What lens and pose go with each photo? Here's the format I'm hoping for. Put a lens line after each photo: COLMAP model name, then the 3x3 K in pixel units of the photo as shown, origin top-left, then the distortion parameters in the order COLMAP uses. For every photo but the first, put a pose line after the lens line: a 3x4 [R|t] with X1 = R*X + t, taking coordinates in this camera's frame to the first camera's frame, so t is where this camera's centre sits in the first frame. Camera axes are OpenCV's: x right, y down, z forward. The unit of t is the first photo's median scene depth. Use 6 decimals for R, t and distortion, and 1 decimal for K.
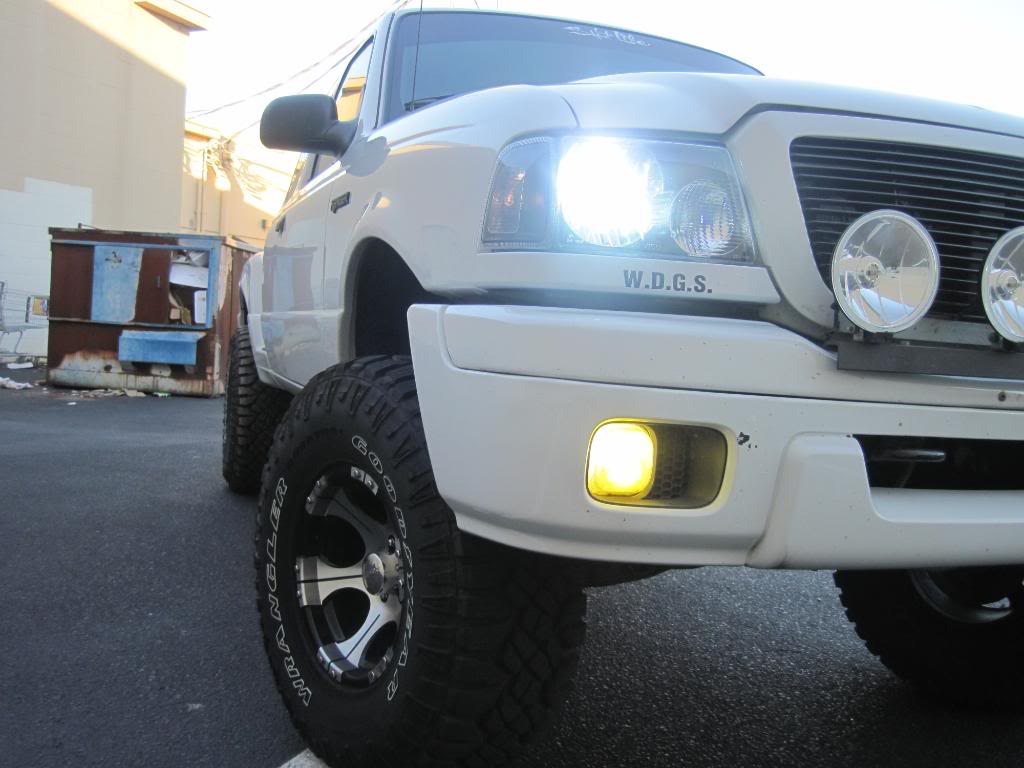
lens RADIAL K [[1036.8, 0, 513.4], [0, 1036.8, 415.6], [0, 0, 1]] dist [-0.223119, 0.249950]
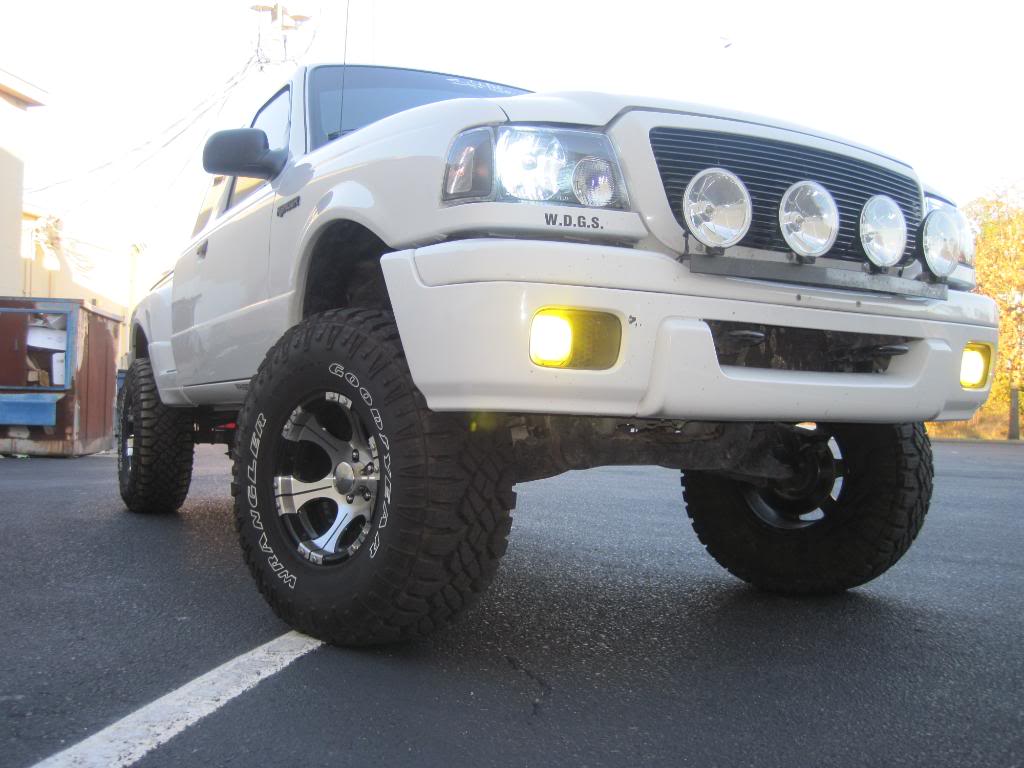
lens RADIAL K [[1036.8, 0, 513.4], [0, 1036.8, 415.6], [0, 0, 1]] dist [-0.223119, 0.249950]
pose [[0.984875, -0.038375, 0.168963, -0.136279], [0.051400, 0.995977, -0.073399, 0.174823], [-0.165466, 0.080973, 0.982886, -0.289744]]
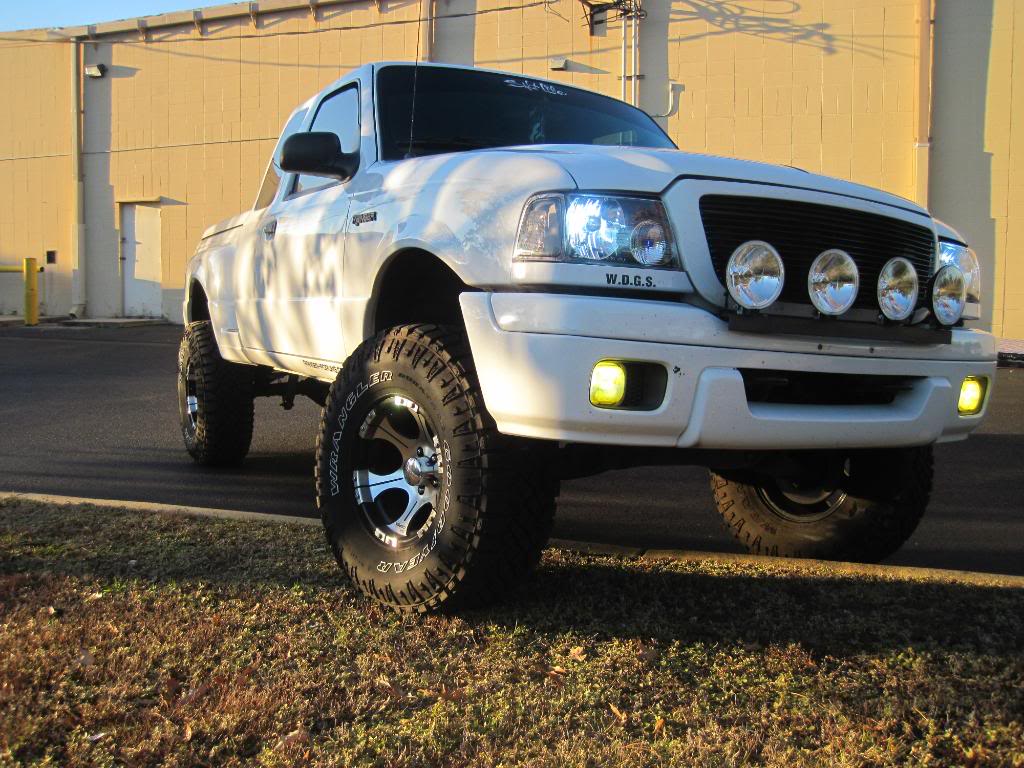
lens RADIAL K [[1041.4, 0, 512.0], [0, 1041.4, 413.6], [0, 0, 1]] dist [-0.139378, -0.009772]
pose [[0.987532, -0.014865, 0.156716, -0.222789], [0.012858, 0.999822, 0.013813, 0.046007], [-0.156893, -0.011625, 0.987547, -0.475203]]
